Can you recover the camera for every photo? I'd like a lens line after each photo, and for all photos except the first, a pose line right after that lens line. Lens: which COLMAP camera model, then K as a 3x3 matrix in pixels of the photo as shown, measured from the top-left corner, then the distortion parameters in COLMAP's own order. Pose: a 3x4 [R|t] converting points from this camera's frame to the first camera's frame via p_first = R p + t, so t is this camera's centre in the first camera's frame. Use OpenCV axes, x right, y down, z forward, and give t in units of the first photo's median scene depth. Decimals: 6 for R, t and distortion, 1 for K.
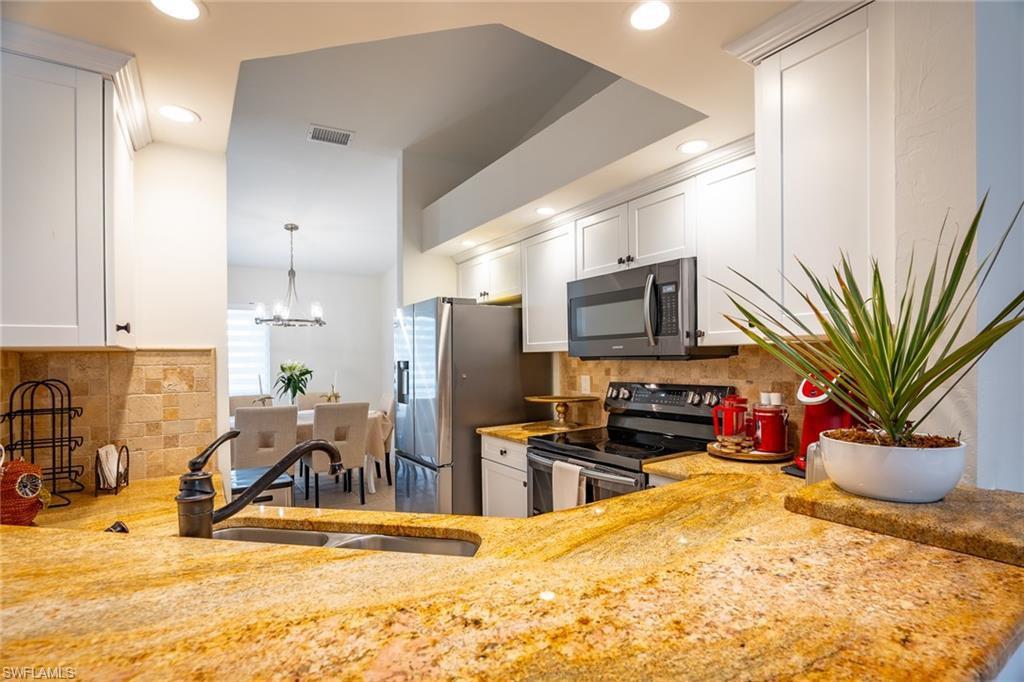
lens RADIAL K [[494.2, 0, 509.3], [0, 494.2, 353.9], [0, 0, 1]] dist [-0.000610, 0.000108]
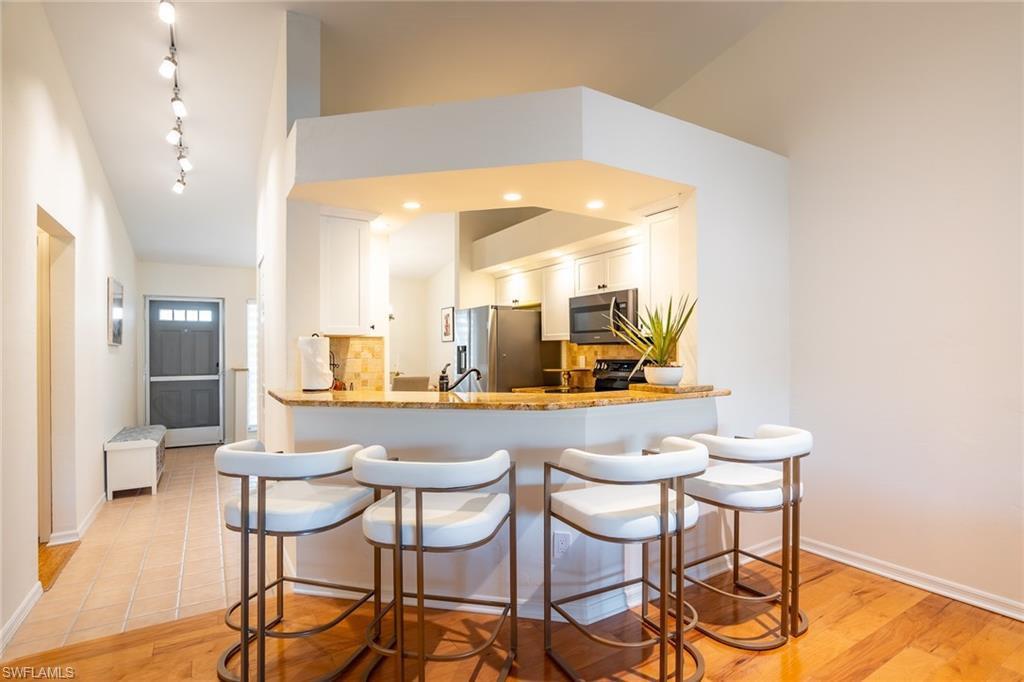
lens RADIAL K [[494.2, 0, 509.3], [0, 494.2, 353.9], [0, 0, 1]] dist [-0.000610, 0.000108]
pose [[0.999506, 0.006429, -0.030749, -0.028907], [-0.005909, 0.999839, 0.016957, 0.013988], [0.030853, -0.016767, 0.999383, -0.598602]]
